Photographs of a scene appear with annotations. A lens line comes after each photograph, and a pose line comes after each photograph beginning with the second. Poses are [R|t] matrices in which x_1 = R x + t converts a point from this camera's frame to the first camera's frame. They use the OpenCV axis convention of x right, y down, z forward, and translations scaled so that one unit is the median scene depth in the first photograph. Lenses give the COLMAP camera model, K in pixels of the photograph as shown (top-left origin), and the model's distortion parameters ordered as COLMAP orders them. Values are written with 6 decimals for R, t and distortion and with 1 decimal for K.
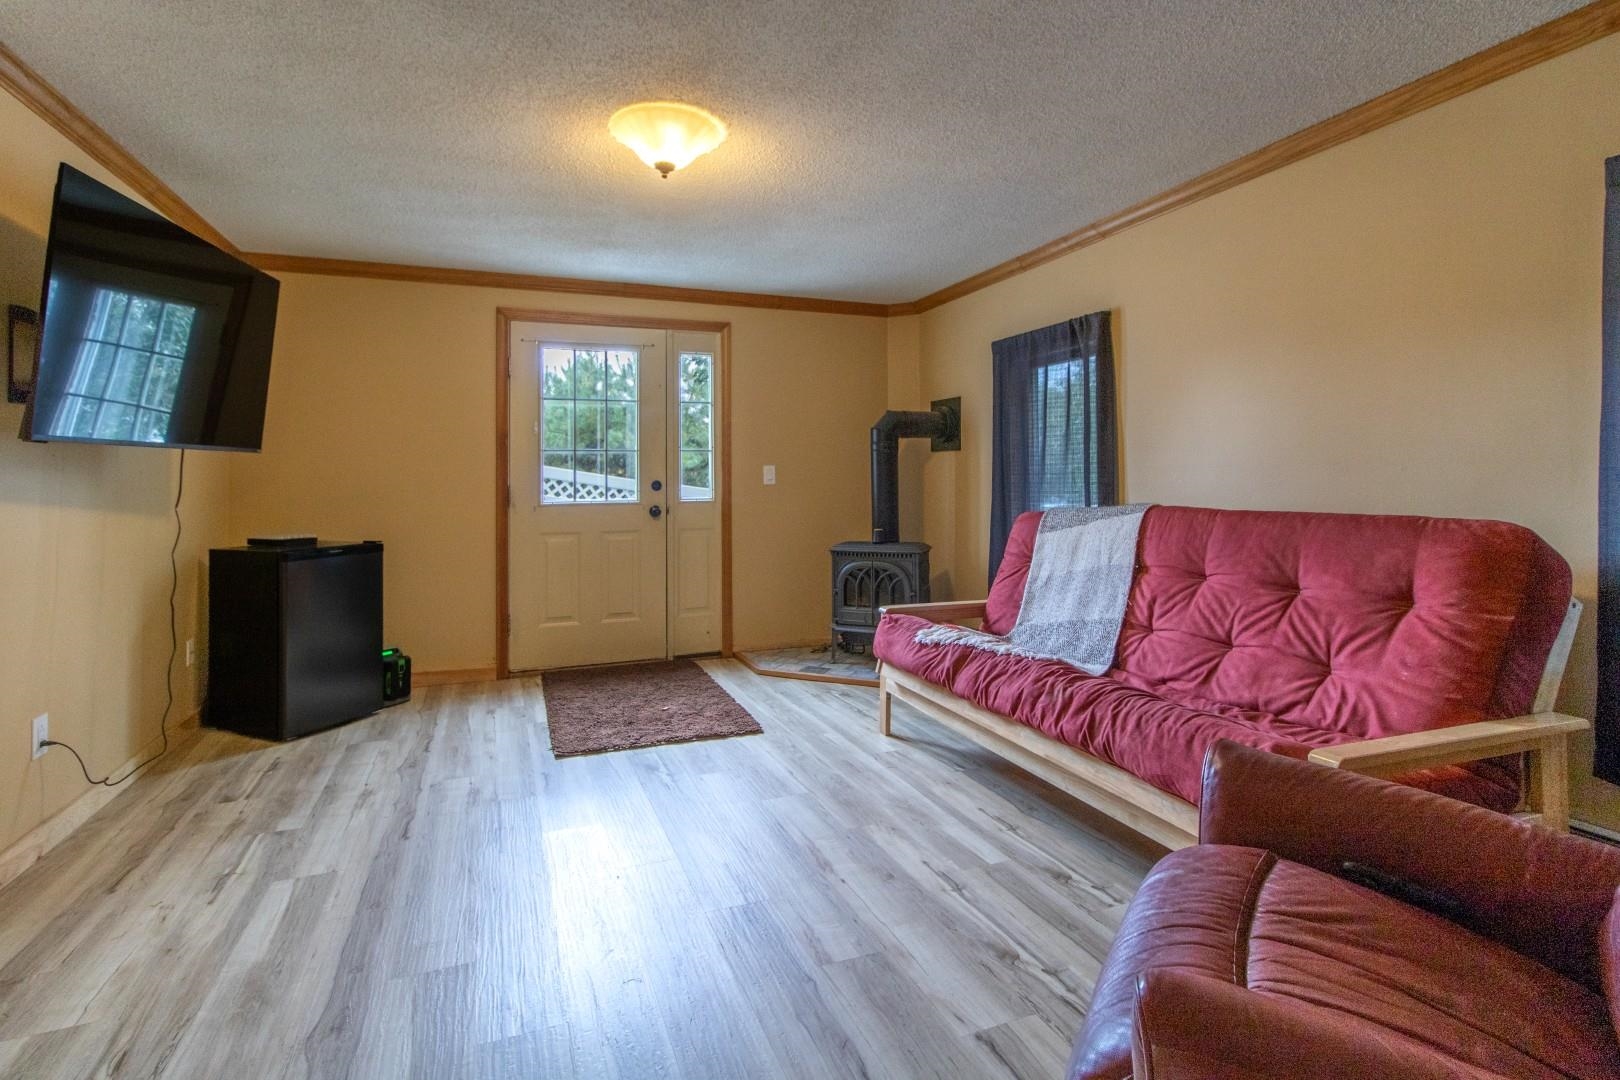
lens RADIAL K [[759.5, 0, 803.6], [0, 759.5, 469.6], [0, 0, 1]] dist [0.003530, 0.000573]
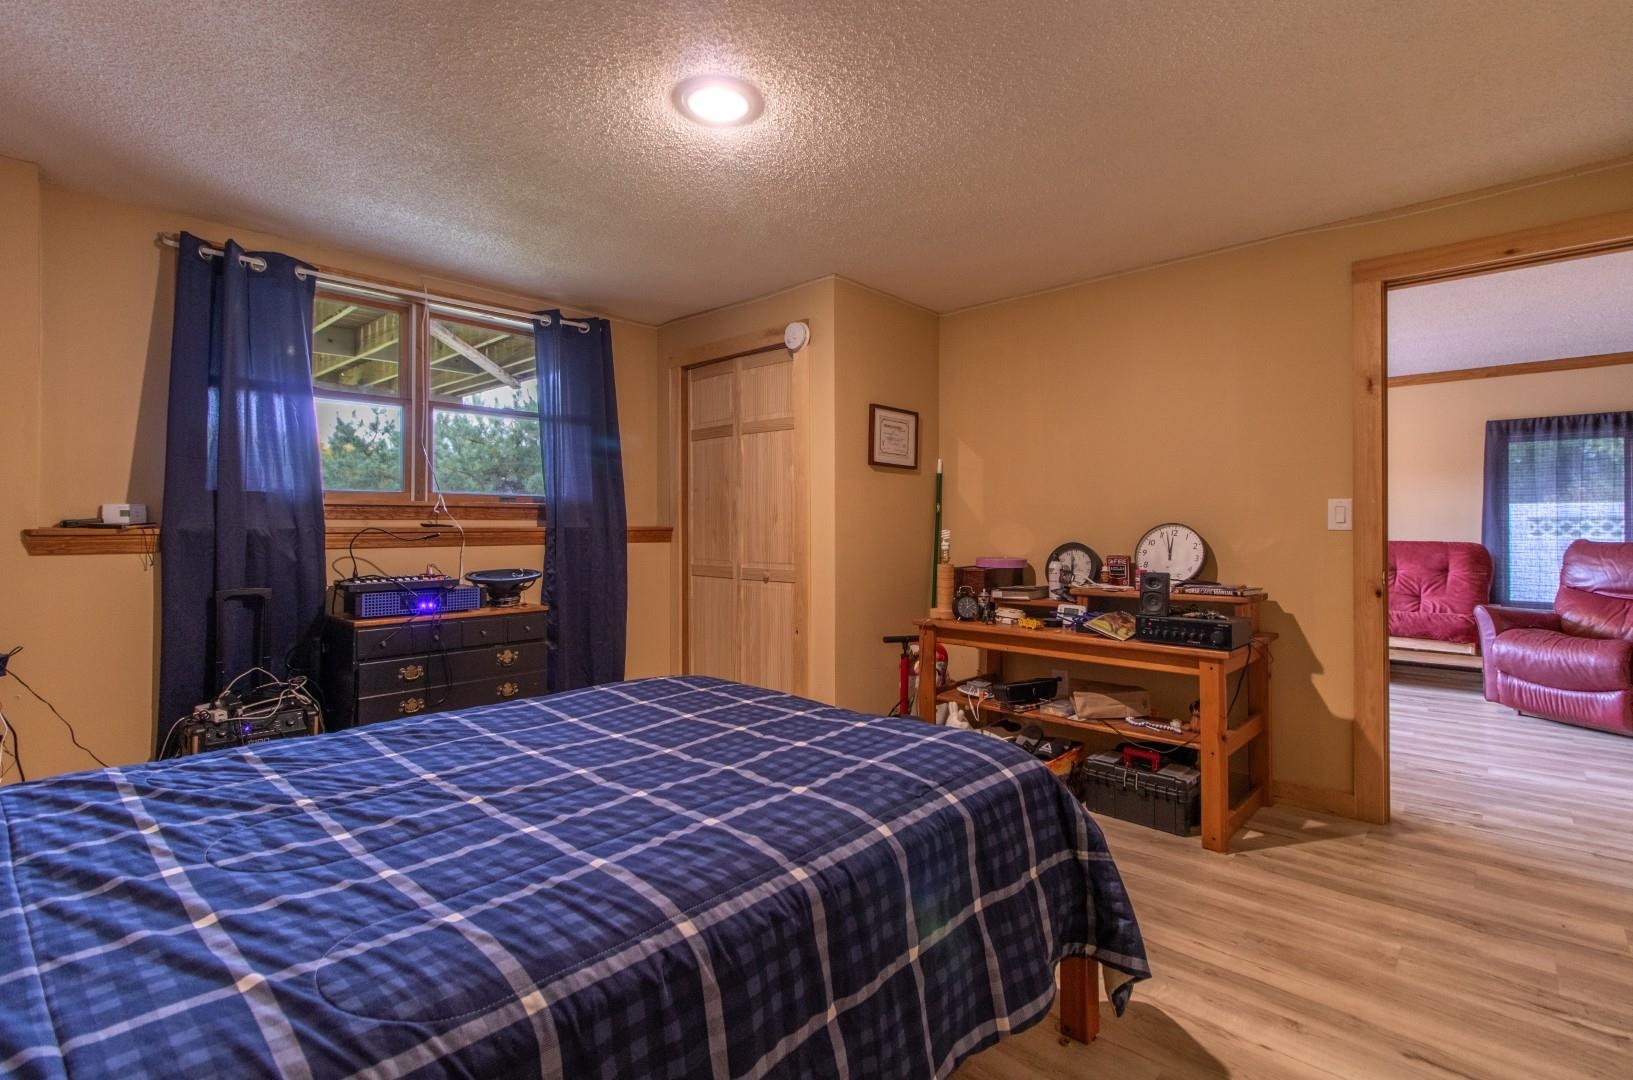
lens RADIAL K [[736.5, 0, 815.9], [0, 736.5, 525.0], [0, 0, 1]] dist [0.000419, 0.000223]
pose [[0.898687, 0.003554, 0.438577, -1.834630], [-0.010120, 0.999869, 0.012635, -0.007406], [-0.438474, -0.015793, 0.898605, -0.316995]]
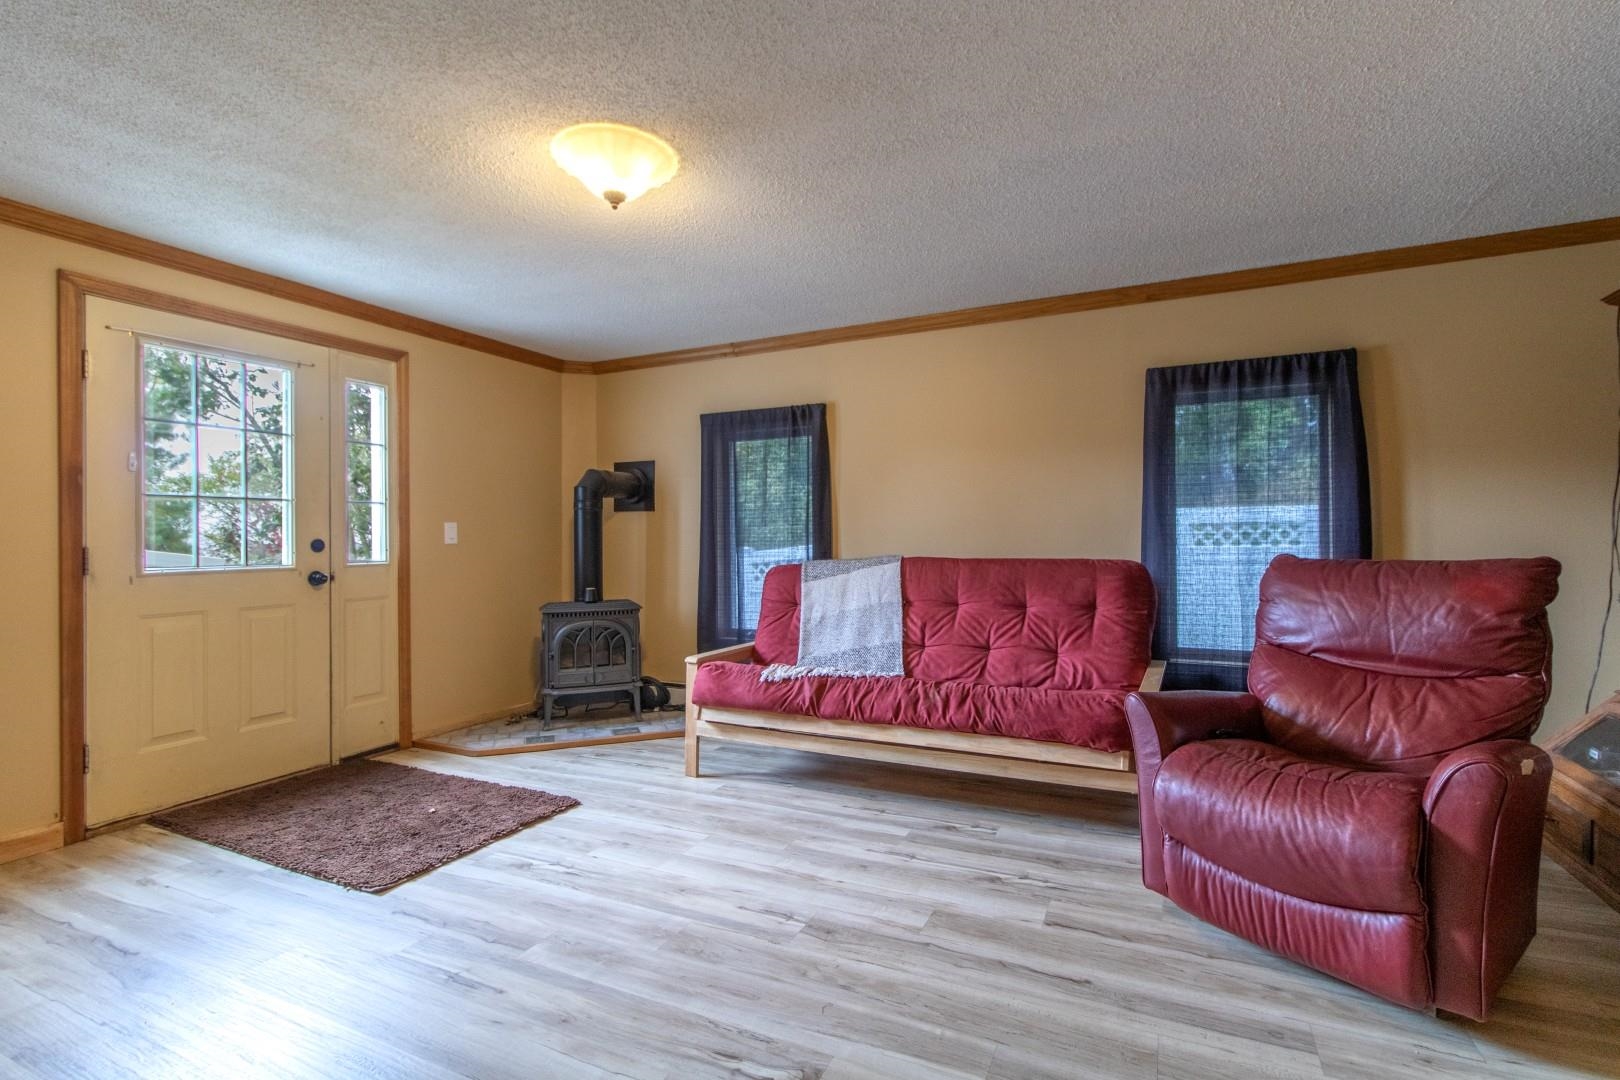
lens RADIAL K [[733.5, 0, 810.0], [0, 733.5, 540.0], [0, 0, 1]] dist [0.003122, -0.000126]
pose [[0.728073, 0.000046, 0.685499, -0.580791], [-0.008162, 0.999930, 0.008602, 0.007746], [-0.685451, -0.011858, 0.728023, 0.172020]]
